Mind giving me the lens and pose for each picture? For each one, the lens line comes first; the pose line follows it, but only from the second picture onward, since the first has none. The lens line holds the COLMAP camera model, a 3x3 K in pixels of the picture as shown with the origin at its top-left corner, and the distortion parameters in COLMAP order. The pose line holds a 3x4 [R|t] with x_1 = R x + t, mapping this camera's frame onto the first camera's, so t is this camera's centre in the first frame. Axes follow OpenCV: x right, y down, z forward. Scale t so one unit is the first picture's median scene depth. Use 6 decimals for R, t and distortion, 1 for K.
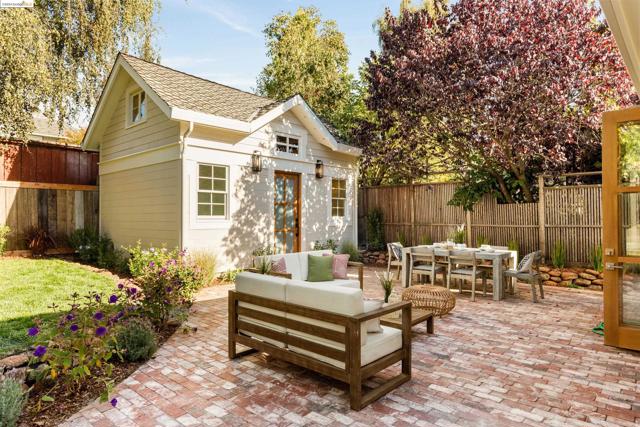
lens RADIAL K [[390.4, 0, 320.0], [0, 390.4, 213.5], [0, 0, 1]] dist [0.001728, 0.000296]
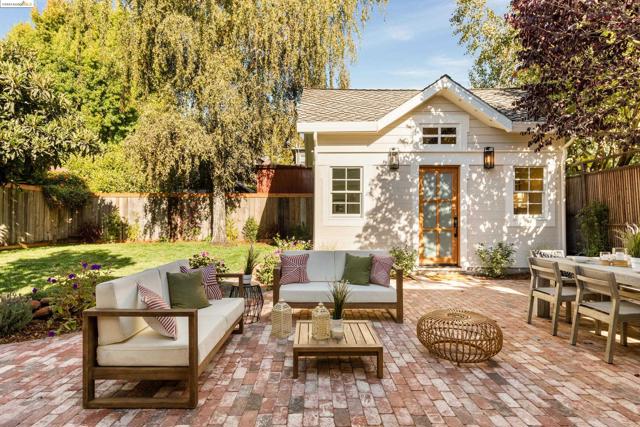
lens RADIAL K [[344.1, 0, 320.0], [0, 344.1, 213.5], [0, 0, 1]] dist [0.006183, 0.000525]
pose [[0.663338, -0.014423, -0.748181, 0.350256], [0.006631, 0.999888, -0.013396, 0.014942], [0.748291, 0.003925, 0.663359, 0.273379]]
